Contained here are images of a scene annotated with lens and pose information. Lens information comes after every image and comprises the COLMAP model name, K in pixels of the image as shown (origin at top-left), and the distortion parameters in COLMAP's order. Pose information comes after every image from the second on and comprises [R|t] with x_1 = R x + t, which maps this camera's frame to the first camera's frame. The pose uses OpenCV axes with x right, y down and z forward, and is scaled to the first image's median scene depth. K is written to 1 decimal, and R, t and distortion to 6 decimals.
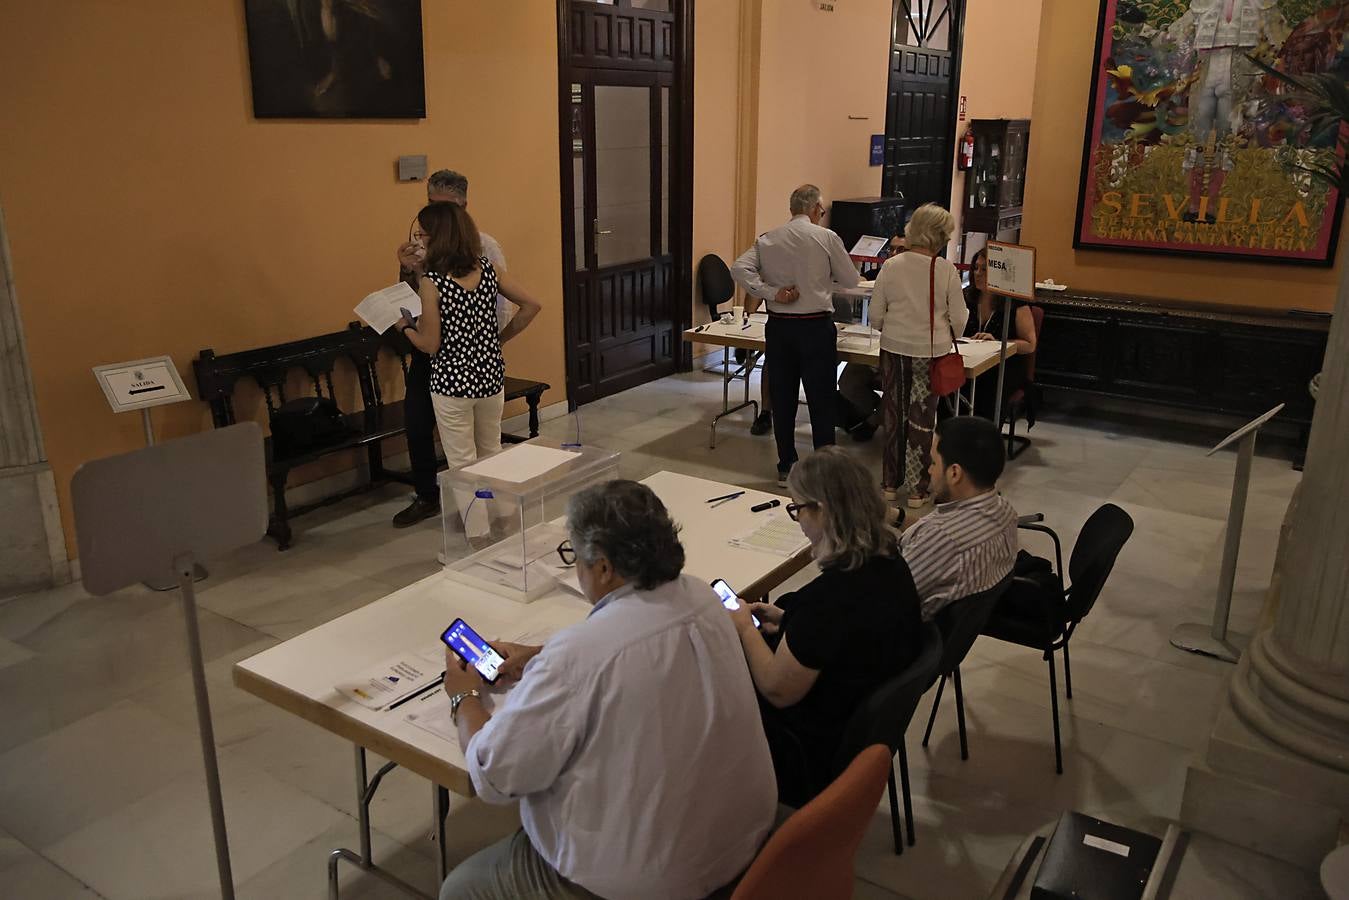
lens RADIAL K [[1092.0, 0, 665.8], [0, 1092.0, 457.8], [0, 0, 1]] dist [0.004730, 0.037214]
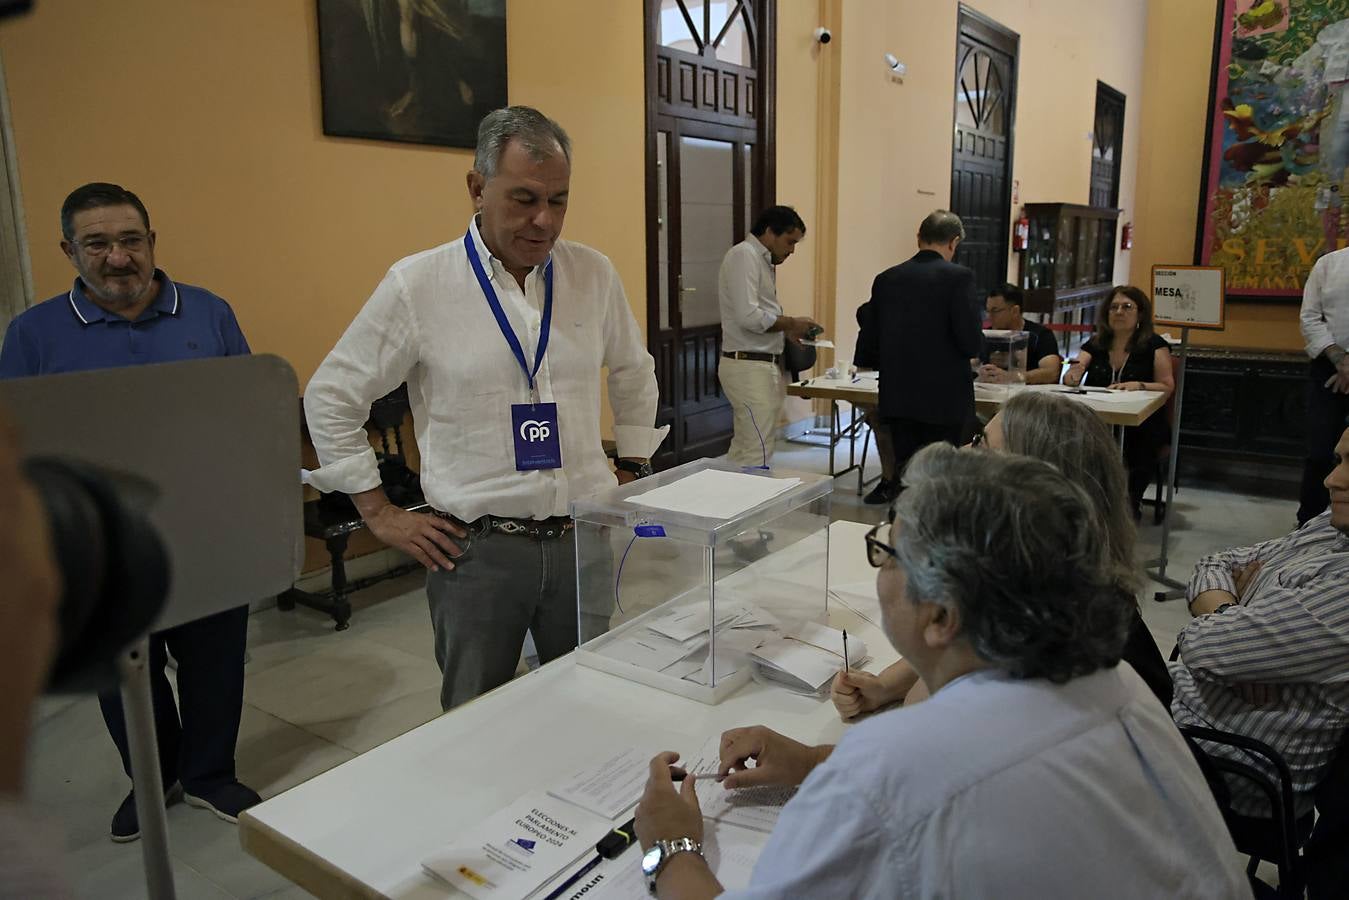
lens RADIAL K [[978.6, 0, 661.5], [0, 978.6, 446.4], [0, 0, 1]] dist [-0.023087, 0.013151]
pose [[0.999663, -0.012375, -0.022836, -0.066088], [0.009752, 0.993706, -0.111591, 0.021867], [0.024073, 0.111331, 0.993492, 0.191349]]
